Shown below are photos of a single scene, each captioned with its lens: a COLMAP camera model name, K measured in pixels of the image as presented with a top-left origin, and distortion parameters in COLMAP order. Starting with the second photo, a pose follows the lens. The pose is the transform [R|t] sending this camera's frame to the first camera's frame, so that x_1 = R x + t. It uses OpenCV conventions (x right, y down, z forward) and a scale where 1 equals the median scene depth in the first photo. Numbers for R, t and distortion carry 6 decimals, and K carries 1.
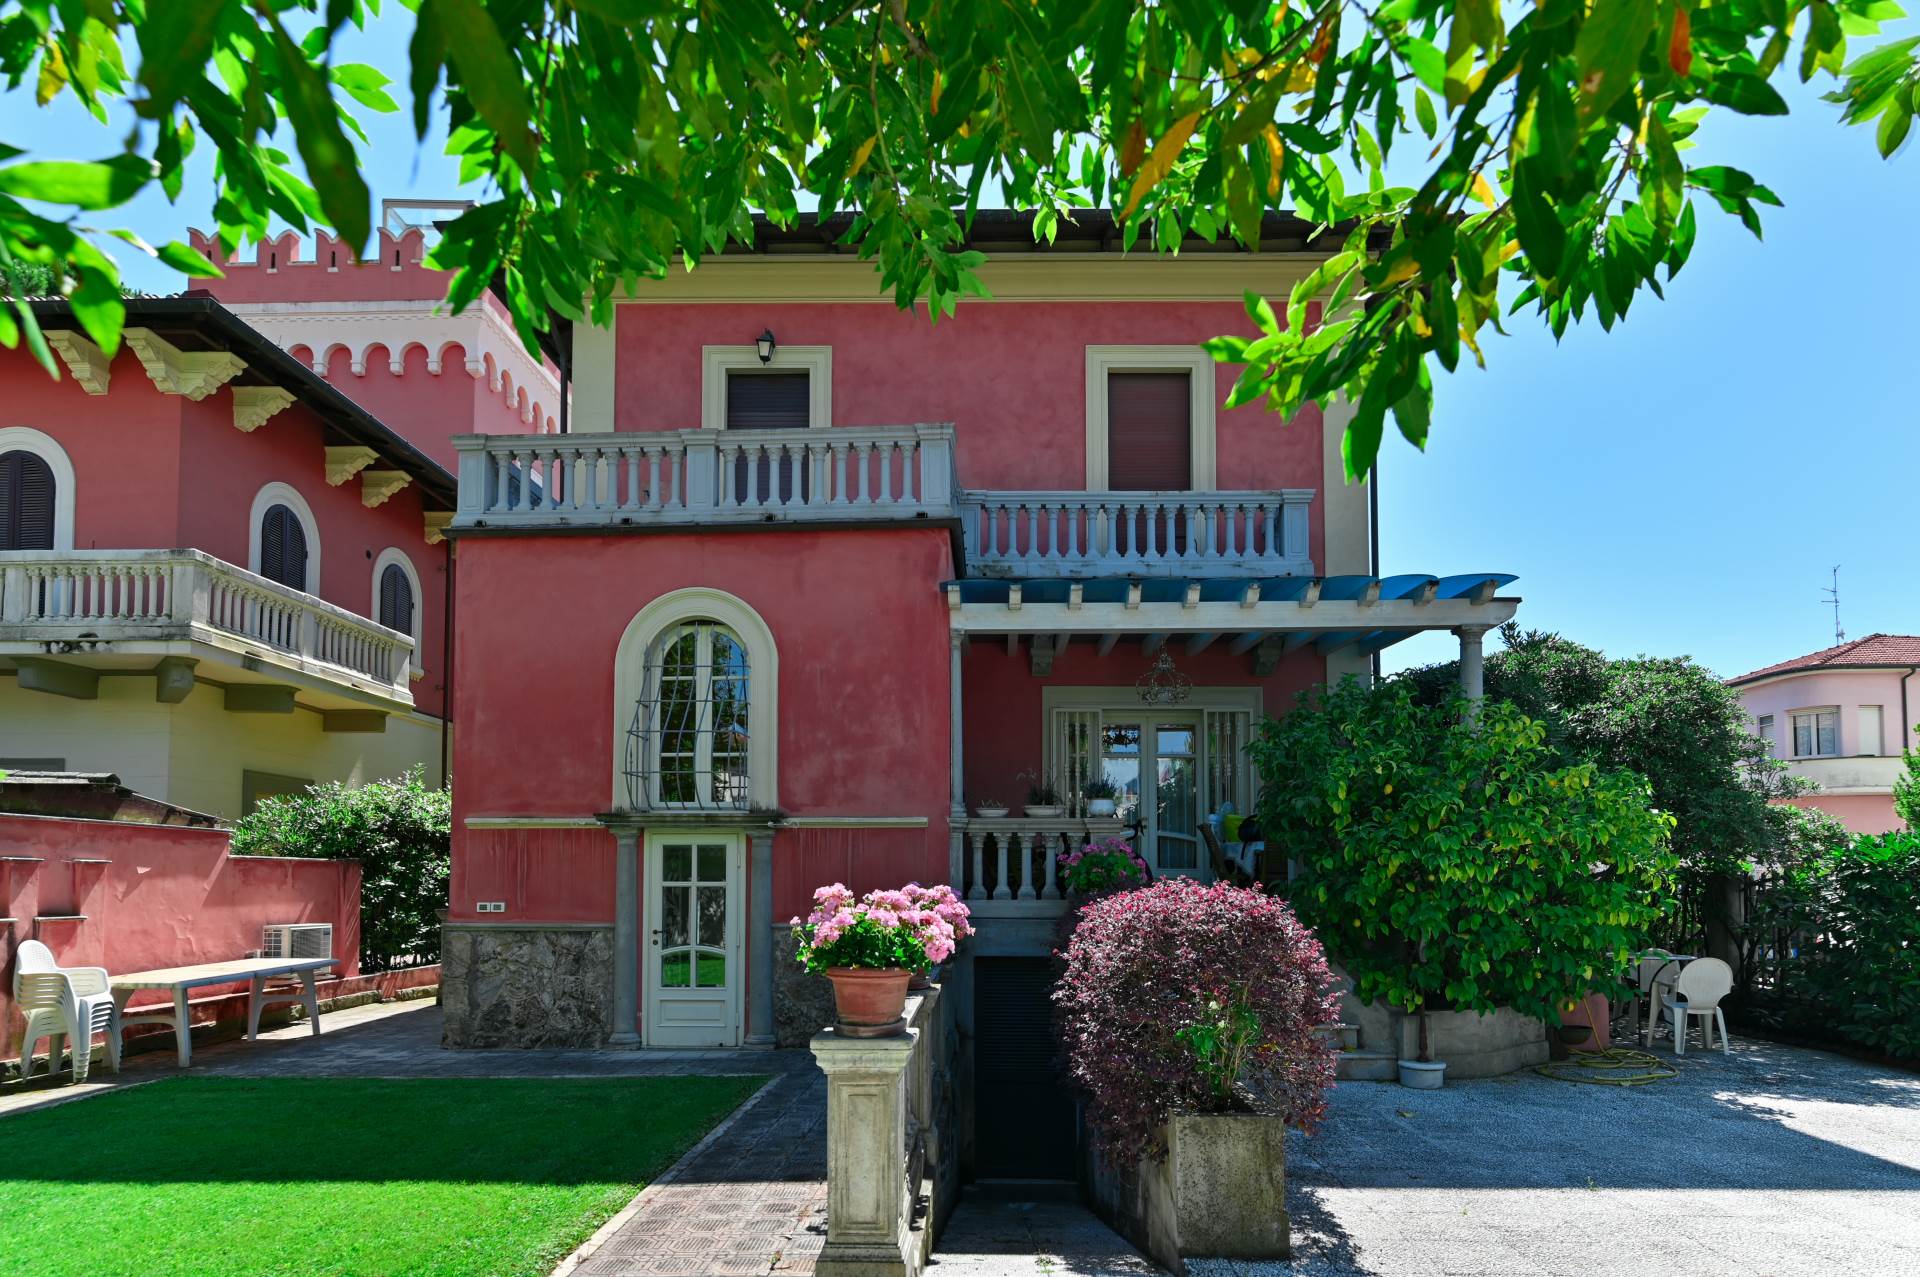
lens RADIAL K [[1141.6, 0, 995.2], [0, 1141.6, 818.1], [0, 0, 1]] dist [0.003185, 0.000231]
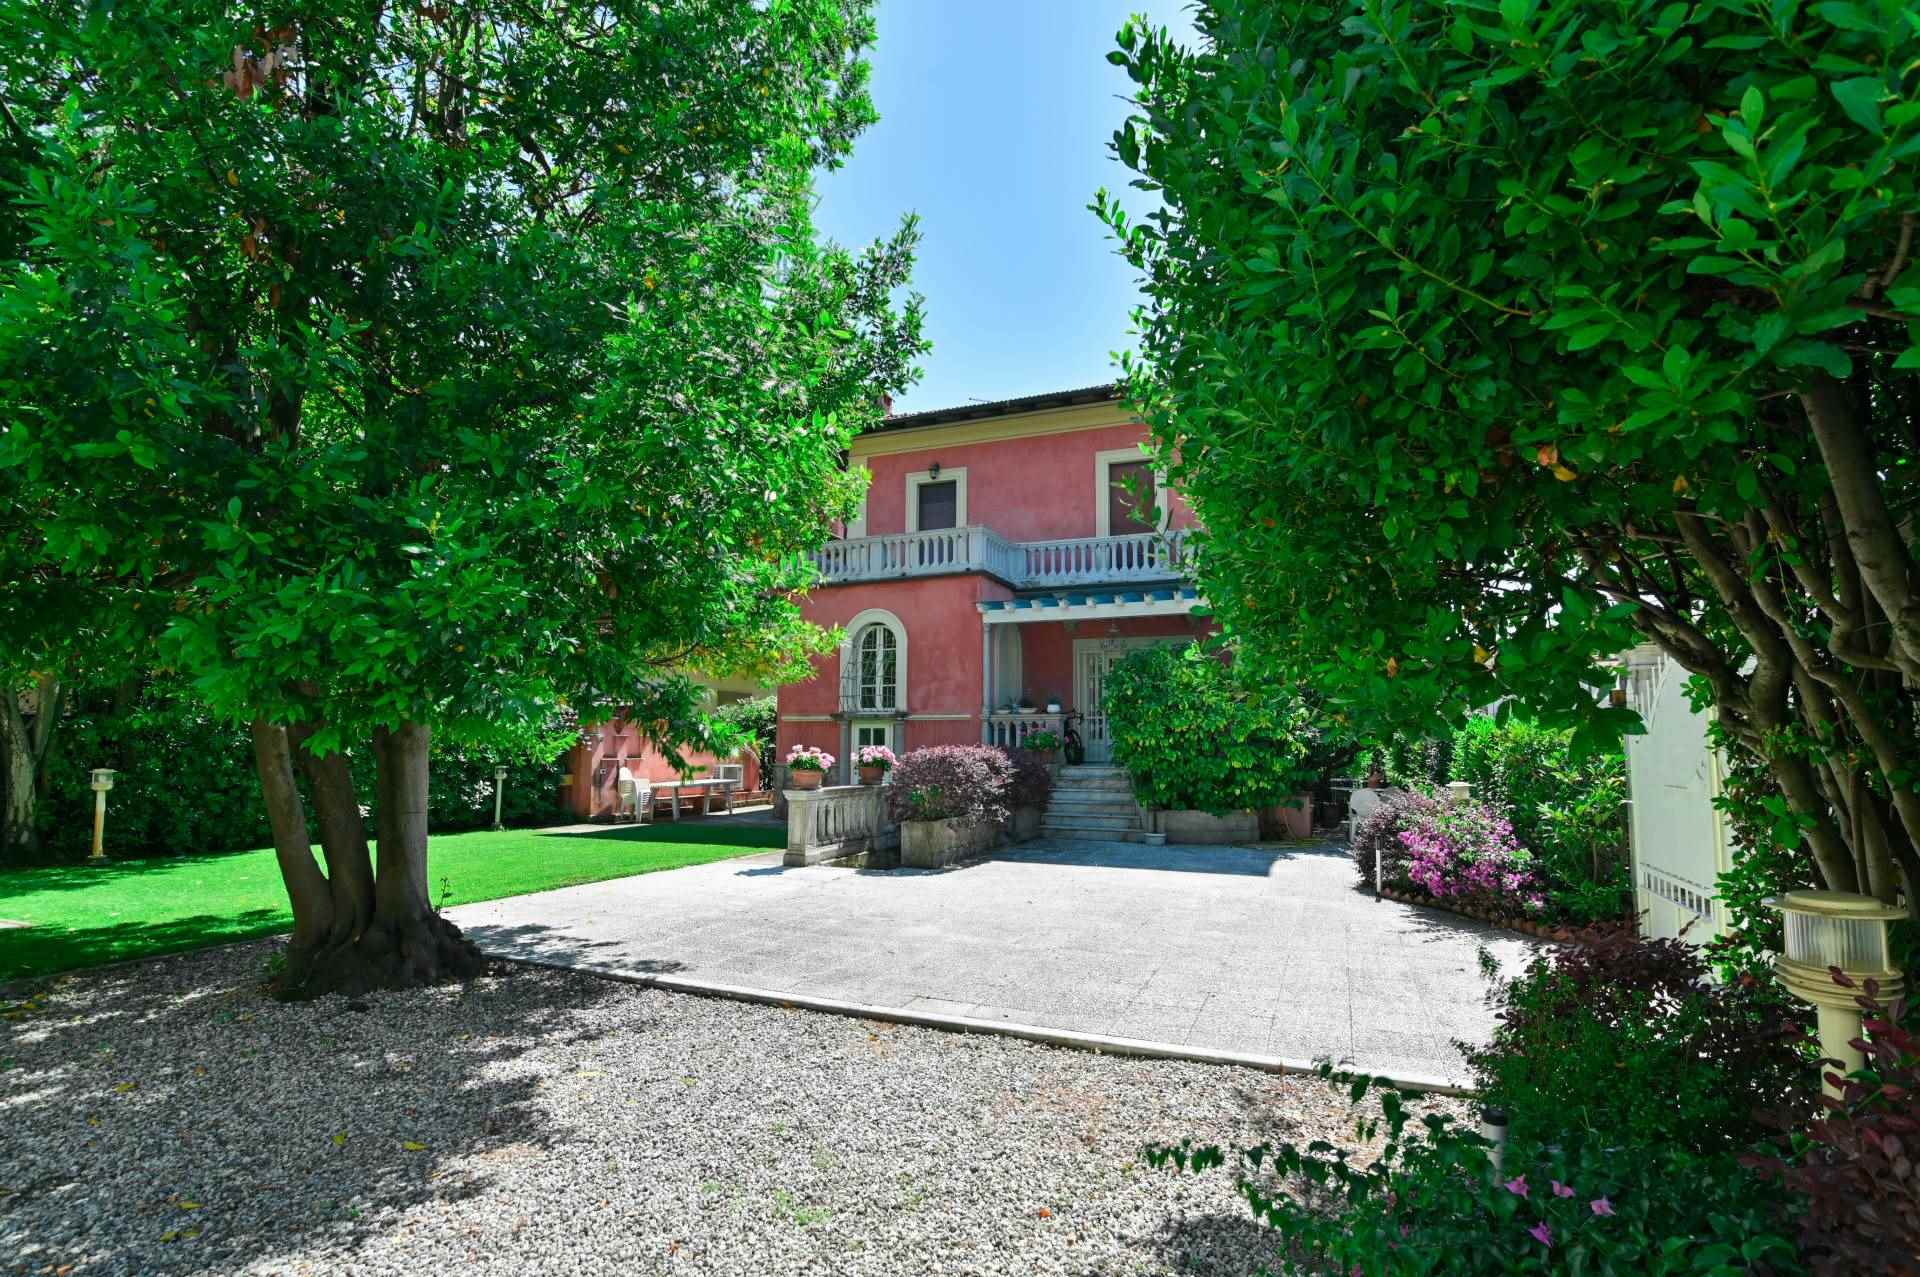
lens RADIAL K [[917.8, 0, 987.1], [0, 917.8, 650.1], [0, 0, 1]] dist [0.002658, -0.010736]
pose [[0.935967, -0.033479, -0.350492, 0.548148], [0.015802, 0.998460, -0.053173, -0.028065], [0.351732, 0.044230, 0.935055, -0.547899]]
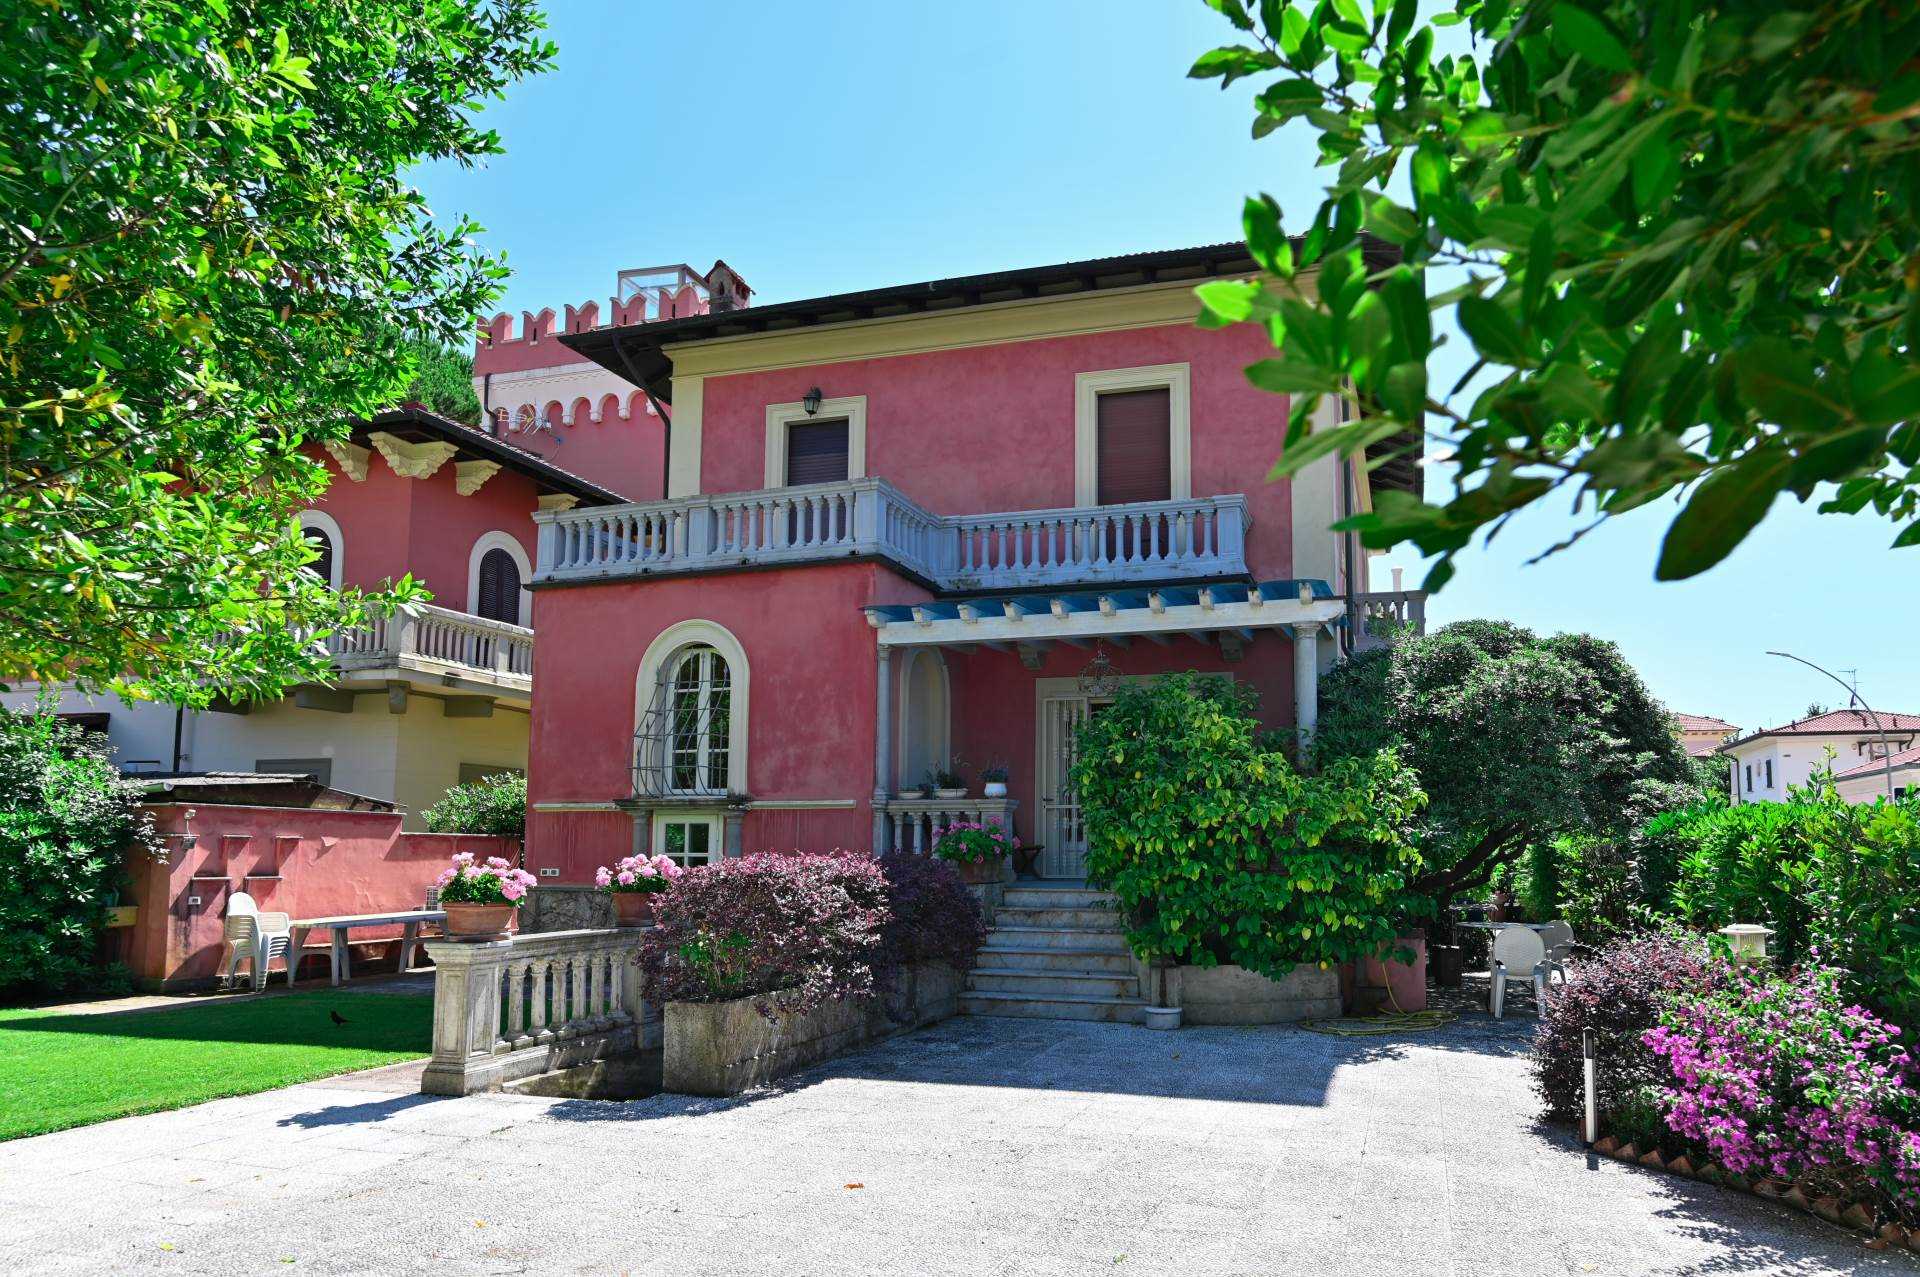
lens RADIAL K [[1269.9, 0, 1058.9], [0, 1269.9, 714.4], [0, 0, 1]] dist [0.004818, -0.000423]
pose [[0.963520, -0.027199, -0.266252, 0.502774], [0.012444, 0.998299, -0.056951, -0.011610], [0.267348, 0.051561, 0.962219, -0.242290]]
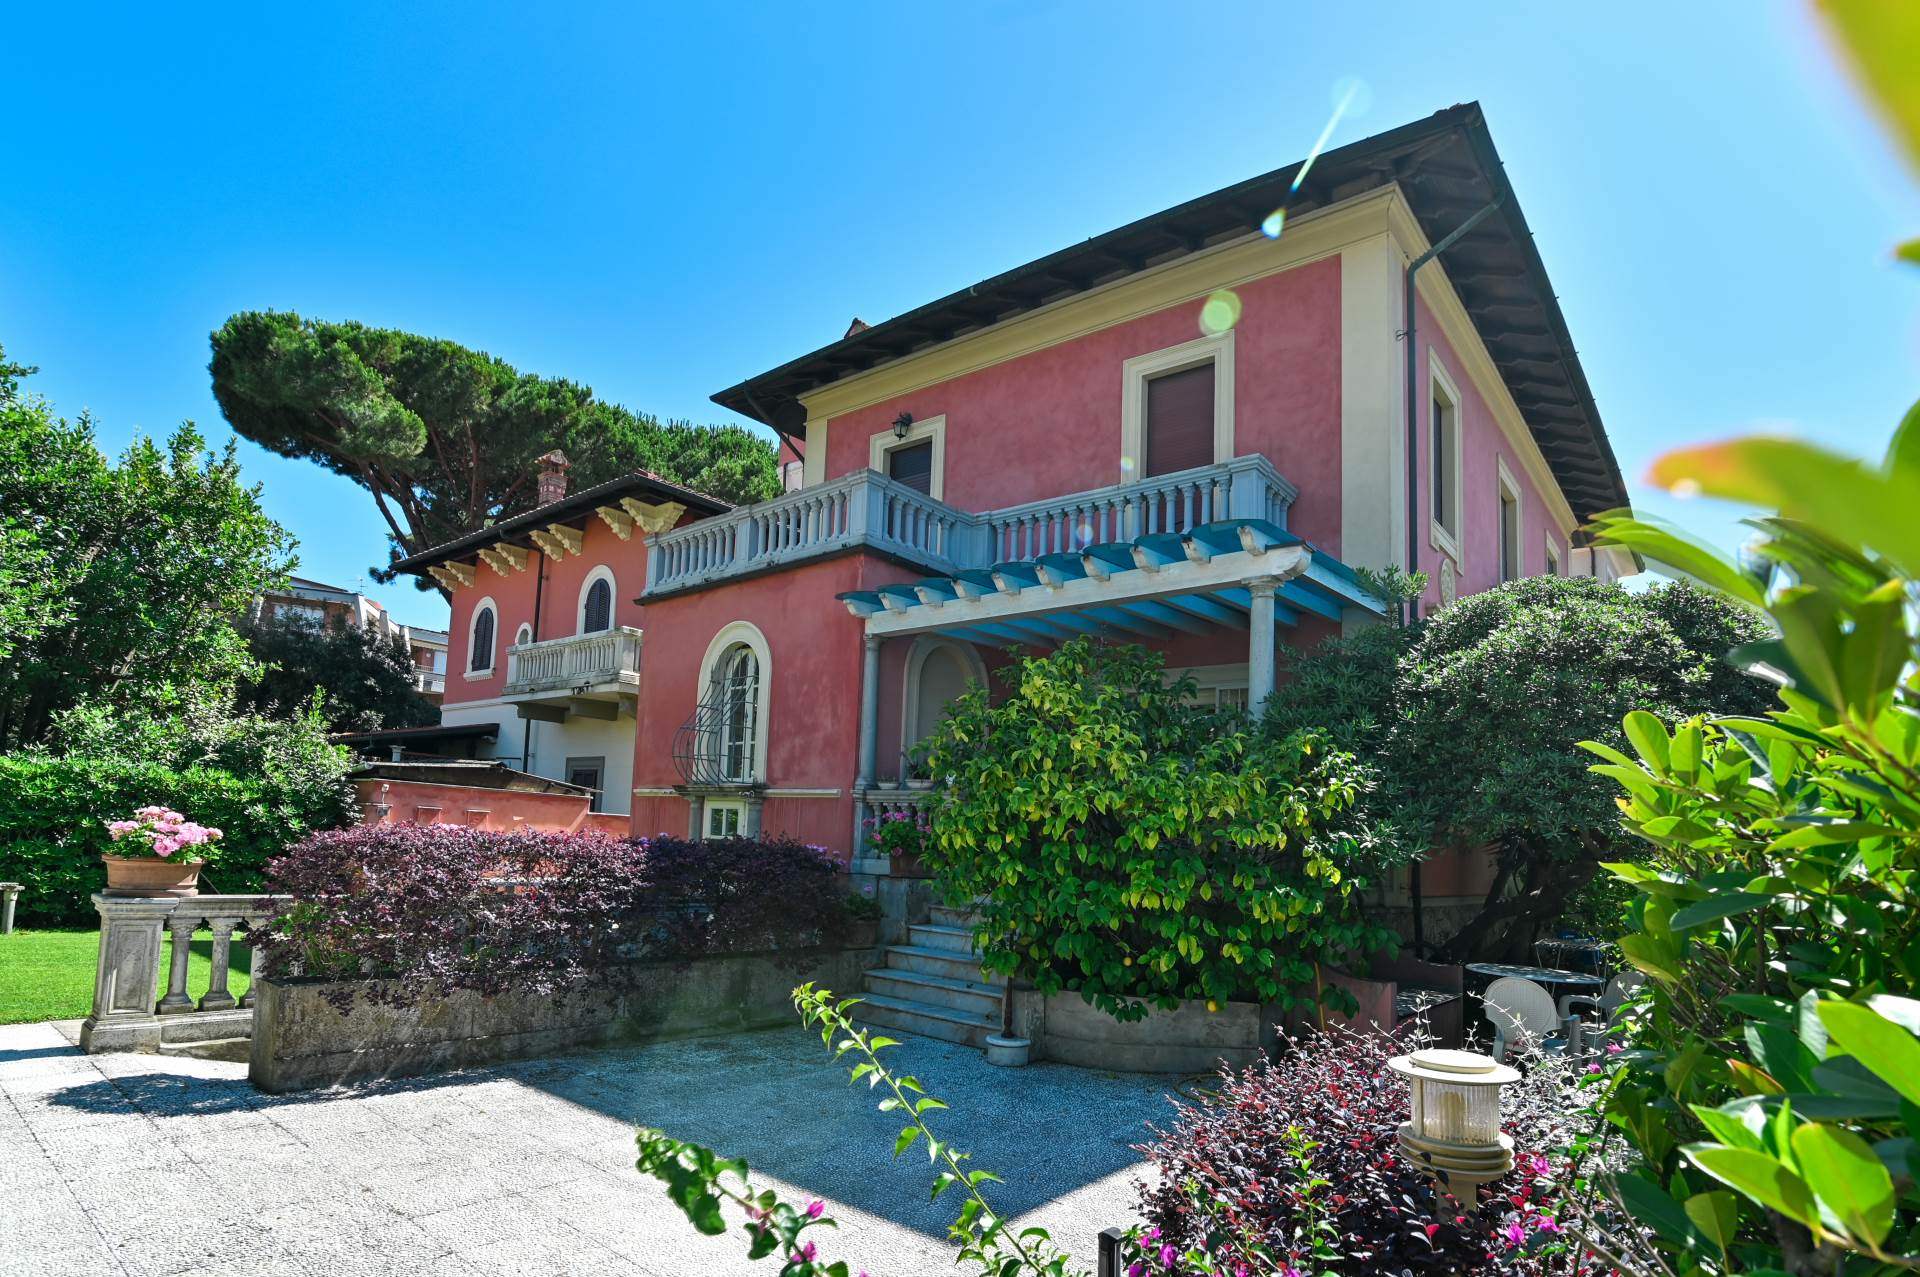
lens RADIAL K [[1017.5, 0, 968.0], [0, 1017.5, 720.4], [0, 0, 1]] dist [-0.023402, -0.000035]
pose [[0.783683, -0.038261, -0.619981, 0.715601], [-0.015812, 0.996549, -0.081487, 0.012339], [0.620959, 0.073663, 0.780374, 0.227665]]
